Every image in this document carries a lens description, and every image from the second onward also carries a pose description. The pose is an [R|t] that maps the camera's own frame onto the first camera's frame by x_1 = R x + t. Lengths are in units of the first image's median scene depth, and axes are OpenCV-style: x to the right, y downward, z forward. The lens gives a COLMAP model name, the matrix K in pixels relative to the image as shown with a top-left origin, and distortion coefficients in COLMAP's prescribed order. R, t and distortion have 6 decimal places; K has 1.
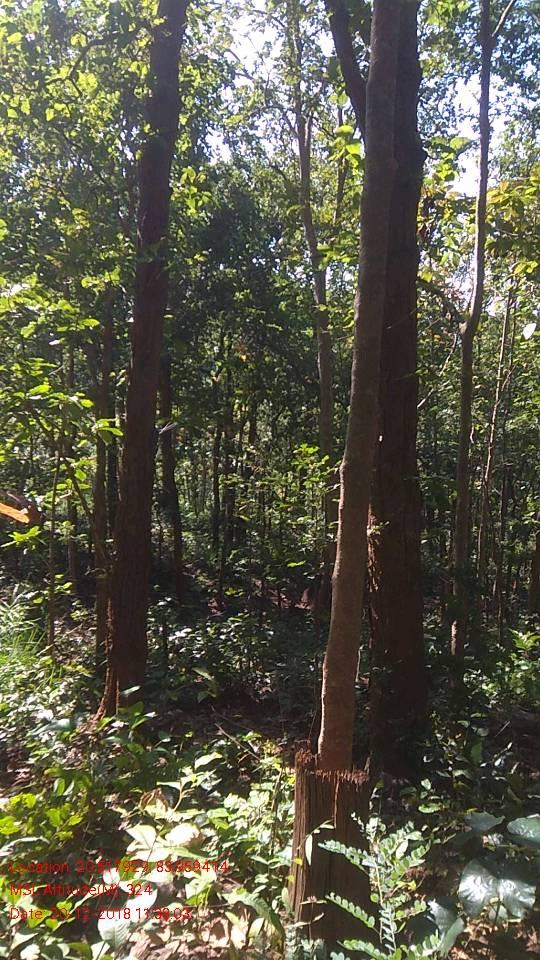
lens RADIAL K [[711.4, 0, 266.5], [0, 711.4, 483.8], [0, 0, 1]] dist [0.073627, -0.135599]
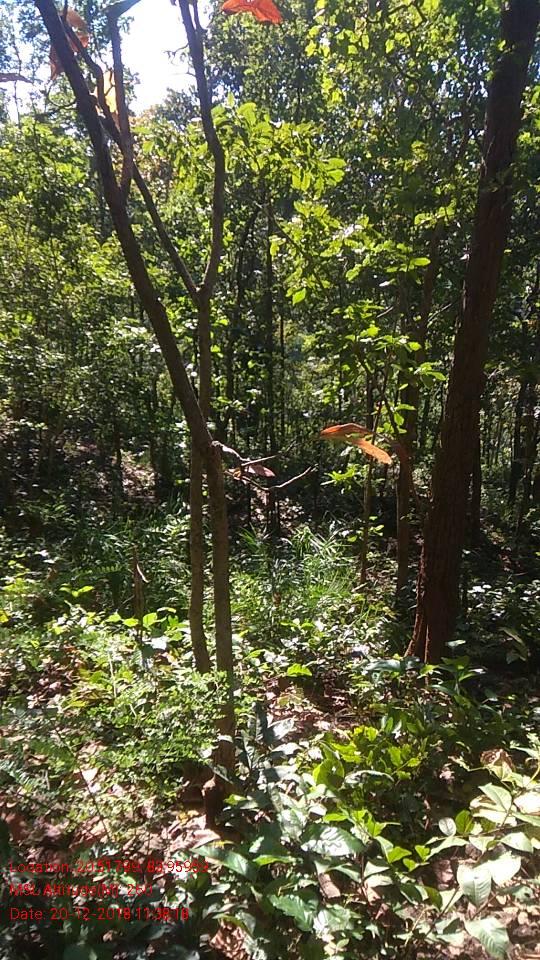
lens RADIAL K [[711.4, 0, 266.5], [0, 711.4, 483.8], [0, 0, 1]] dist [0.073627, -0.135599]
pose [[0.923433, 0.080641, -0.375190, -0.051895], [-0.052812, 0.995074, 0.083891, 0.003399], [0.380107, -0.057653, 0.923144, 0.007780]]
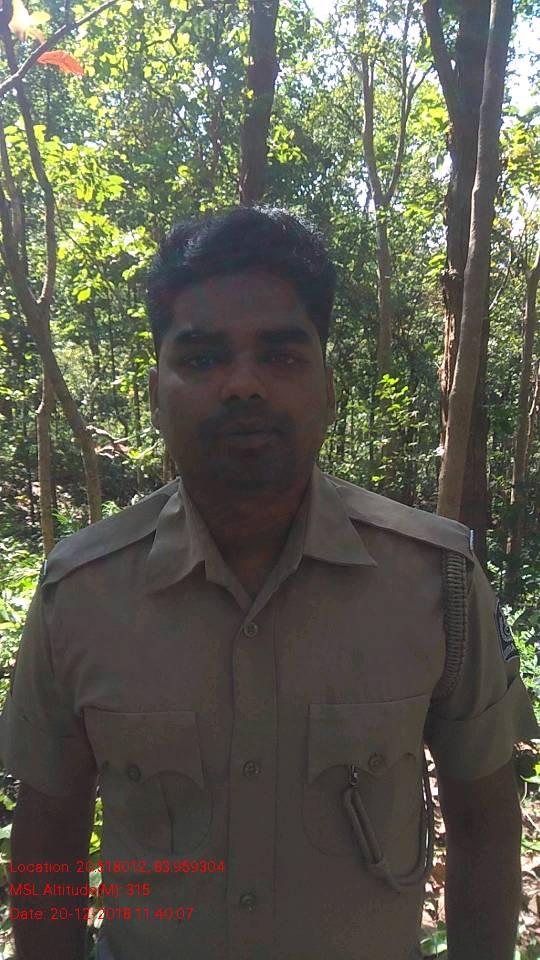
lens RADIAL K [[711.4, 0, 266.5], [0, 711.4, 483.8], [0, 0, 1]] dist [0.073627, -0.135599]
pose [[0.999041, 0.008385, -0.042975, -0.080734], [-0.004190, 0.995296, 0.096791, 0.006031], [0.043584, -0.096518, 0.994377, -0.170103]]
